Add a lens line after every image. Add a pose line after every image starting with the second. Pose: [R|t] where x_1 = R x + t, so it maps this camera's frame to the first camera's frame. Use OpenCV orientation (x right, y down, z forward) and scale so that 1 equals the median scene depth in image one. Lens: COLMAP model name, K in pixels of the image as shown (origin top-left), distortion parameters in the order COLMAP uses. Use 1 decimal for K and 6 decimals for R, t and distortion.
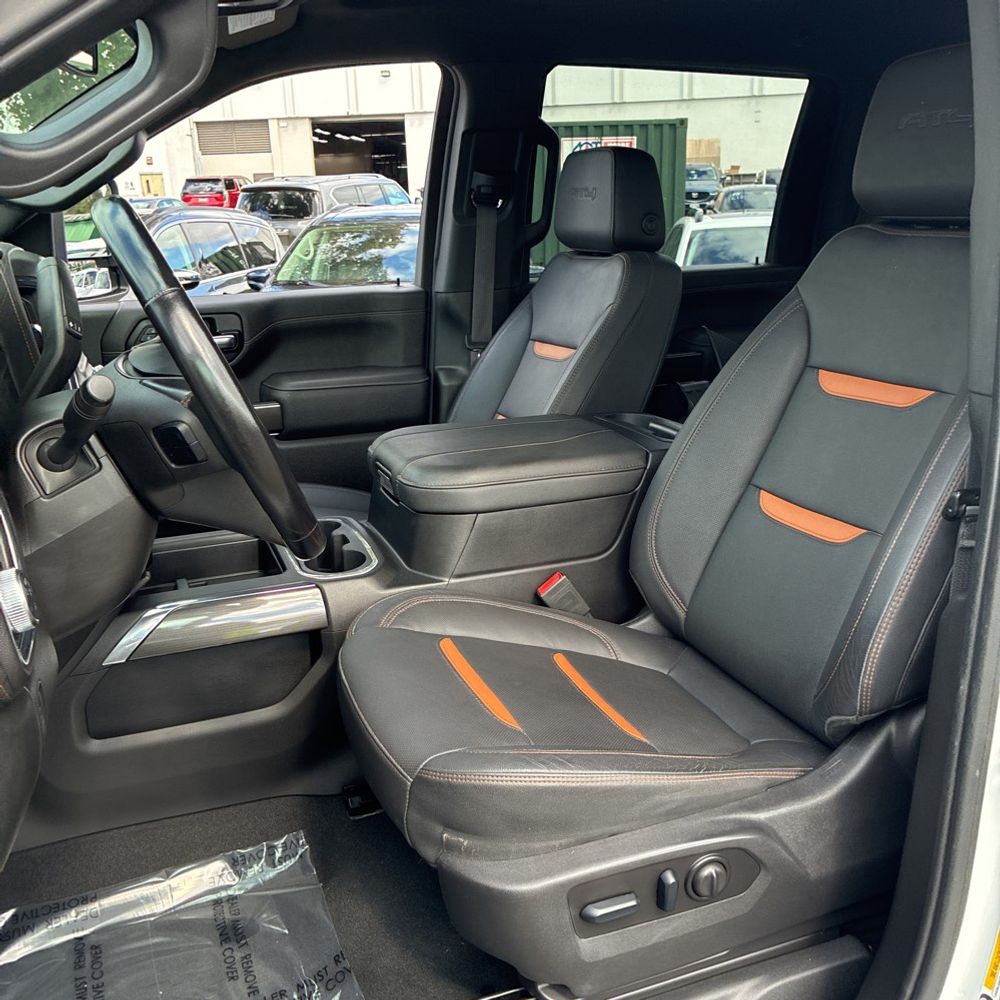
lens RADIAL K [[1014.8, 0, 503.6], [0, 1014.8, 499.2], [0, 0, 1]] dist [0.021219, 0.000000]
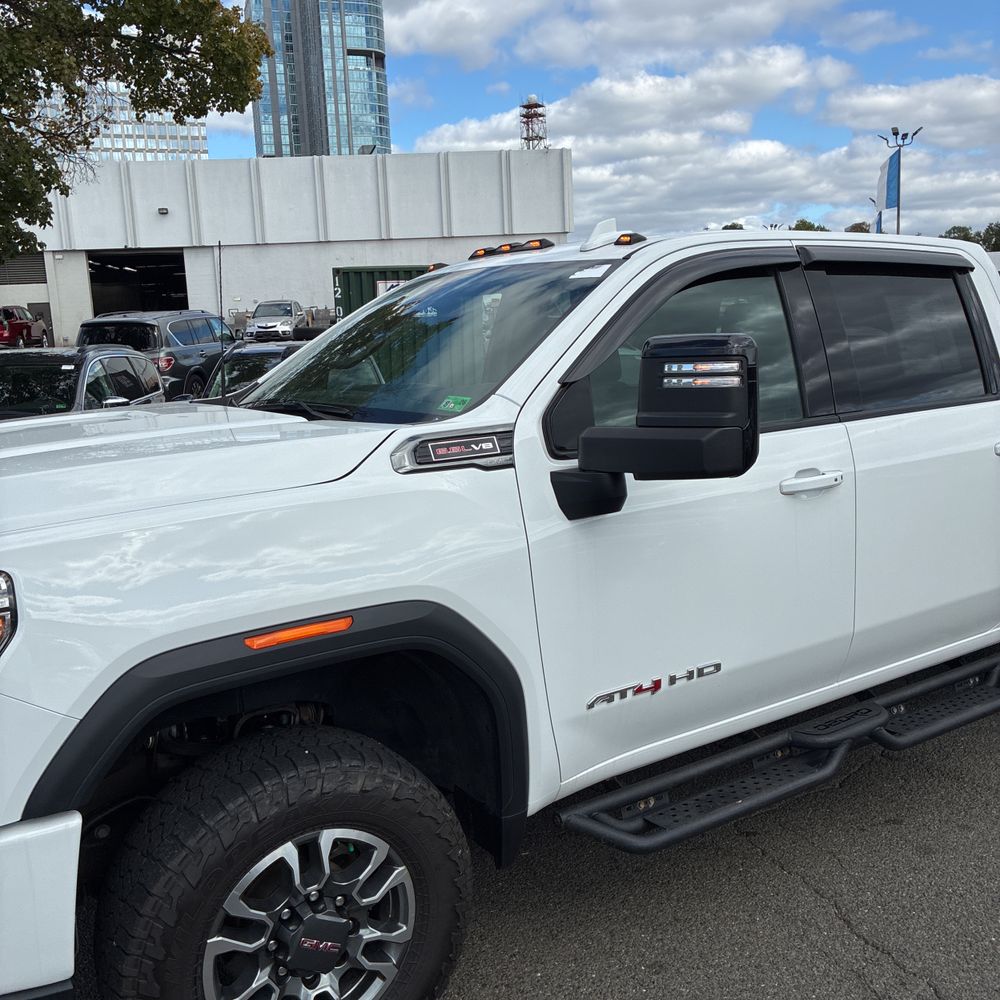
lens RADIAL K [[1014.8, 0, 494.9], [0, 1014.8, 496.5], [0, 0, 1]] dist [0.021219, 0.000000]
pose [[0.973957, -0.047934, 0.221607, -0.030901], [0.073473, 0.991380, -0.108474, 0.015194], [-0.214498, 0.121931, 0.969084, -0.062071]]
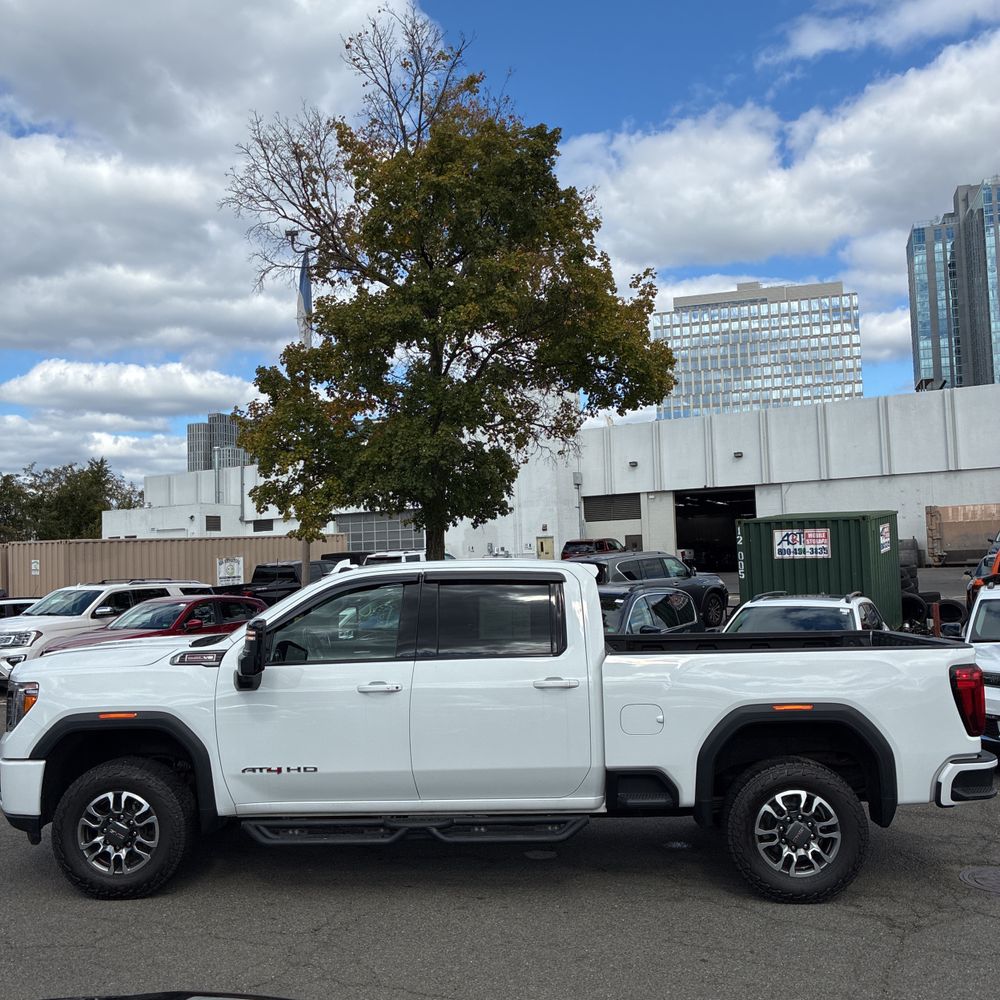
lens RADIAL K [[1014.8, 0, 491.3], [0, 1014.8, 490.6], [0, 0, 1]] dist [0.021219, 0.000000]
pose [[0.920761, -0.026990, -0.389193, 0.085263], [-0.104667, 0.943941, -0.313083, 0.026077], [0.375825, 0.329010, 0.866319, -0.133227]]
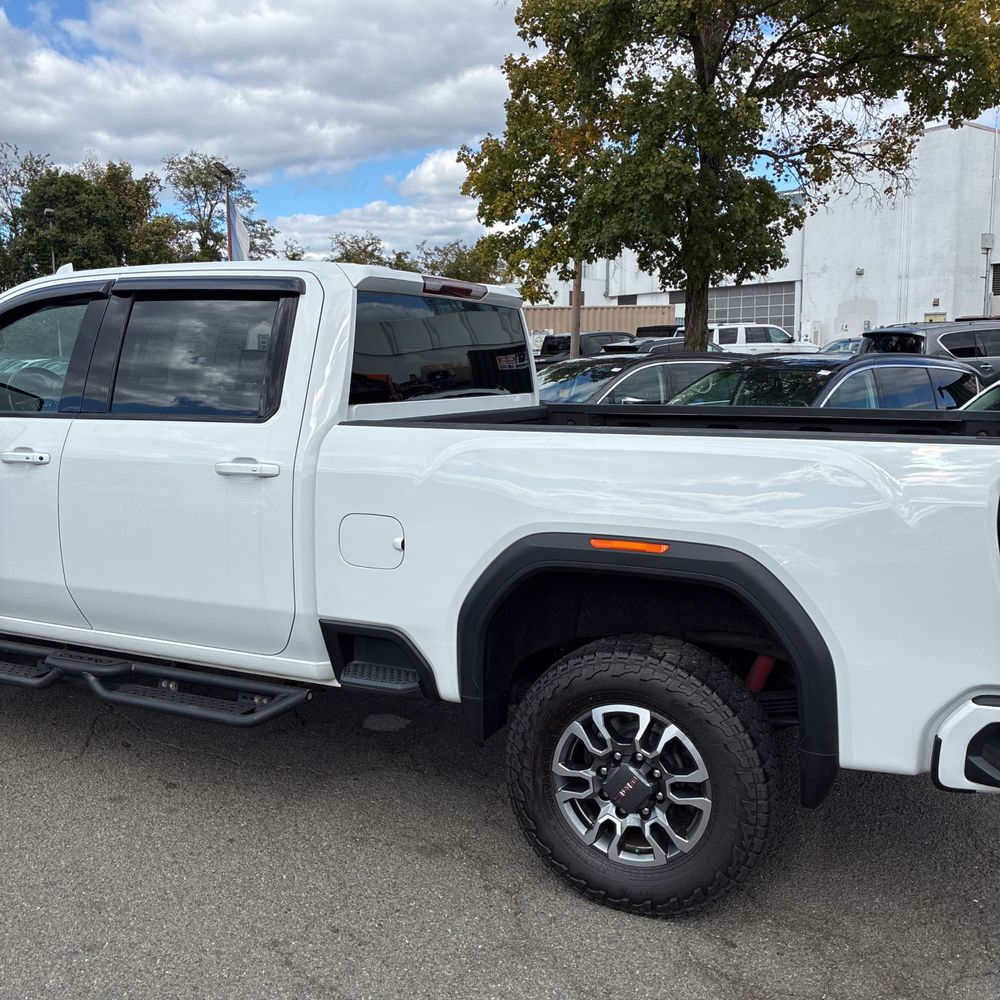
lens RADIAL K [[1014.8, 0, 497.8], [0, 1014.8, 500.7], [0, 0, 1]] dist [0.021219, 0.000000]
pose [[0.698876, 0.123304, -0.704535, 0.111517], [-0.209495, 0.977117, -0.036802, 0.005840], [0.683875, 0.173316, 0.708715, -0.033297]]
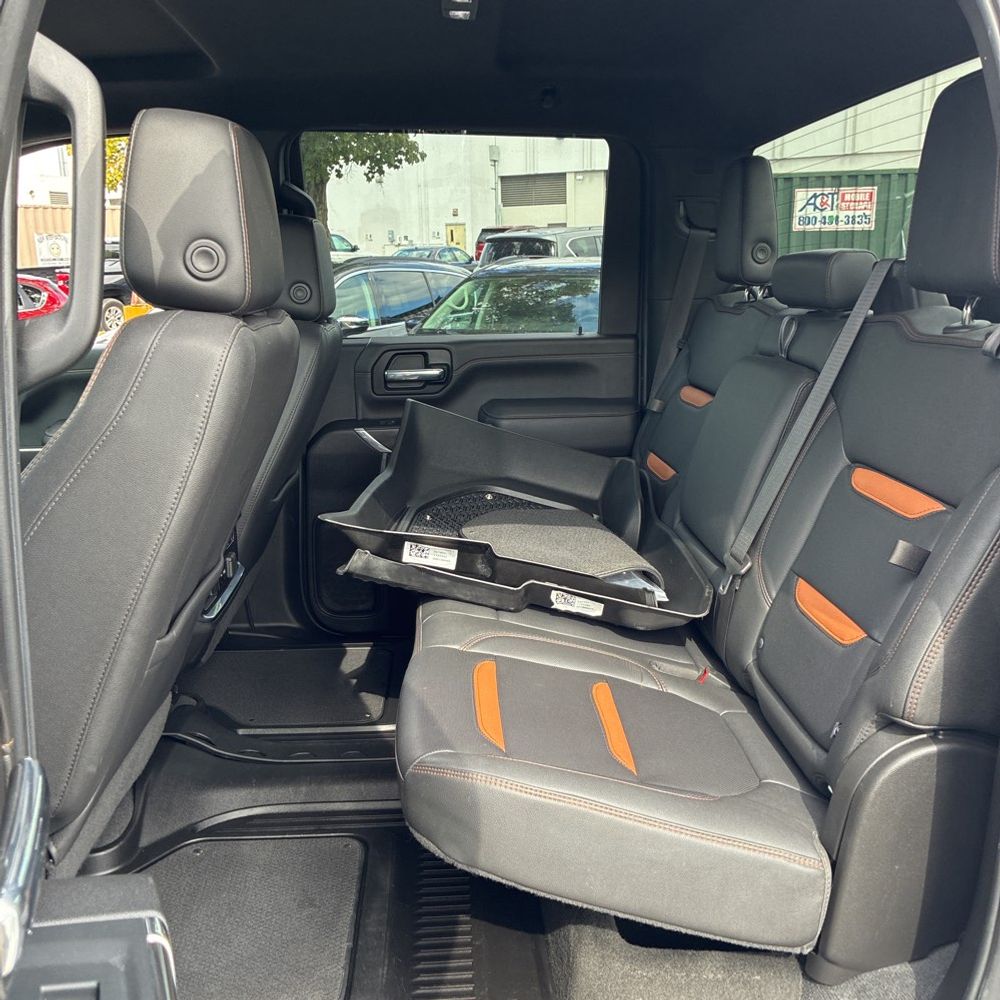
lens RADIAL K [[1014.8, 0, 496.2], [0, 1014.8, 491.0], [0, 0, 1]] dist [0.021219, 0.000000]
pose [[0.954705, 0.075262, -0.287879, 0.029580], [-0.090022, 0.995201, -0.038360, 0.000925], [0.283610, 0.062538, 0.956898, -0.005381]]
